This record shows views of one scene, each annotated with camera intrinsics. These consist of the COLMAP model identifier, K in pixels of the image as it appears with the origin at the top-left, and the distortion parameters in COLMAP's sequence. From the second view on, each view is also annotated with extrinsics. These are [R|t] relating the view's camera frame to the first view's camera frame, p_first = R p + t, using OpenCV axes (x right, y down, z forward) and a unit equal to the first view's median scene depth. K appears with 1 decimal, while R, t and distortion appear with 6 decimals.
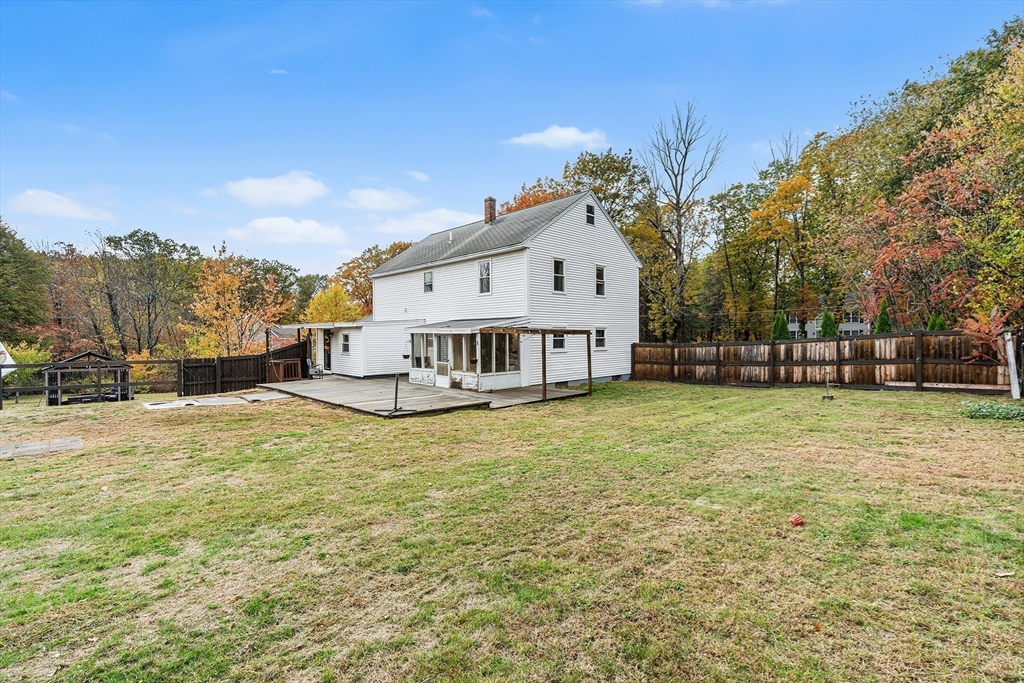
lens RADIAL K [[472.1, 0, 509.2], [0, 472.1, 334.9], [0, 0, 1]] dist [-0.004893, 0.000165]
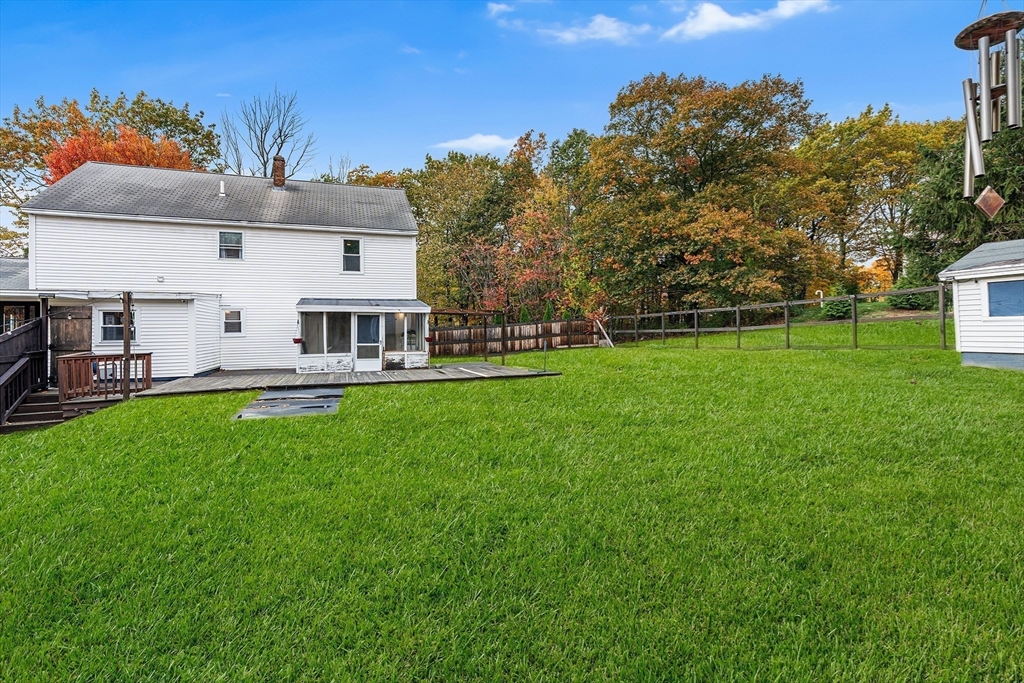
lens RADIAL K [[472.1, 0, 509.2], [0, 472.1, 334.9], [0, 0, 1]] dist [-0.004893, 0.000165]
pose [[0.404854, -0.010414, 0.914322, -0.856039], [0.010917, 0.999919, 0.006555, 0.037377], [-0.914316, 0.007328, 0.404935, 0.377887]]
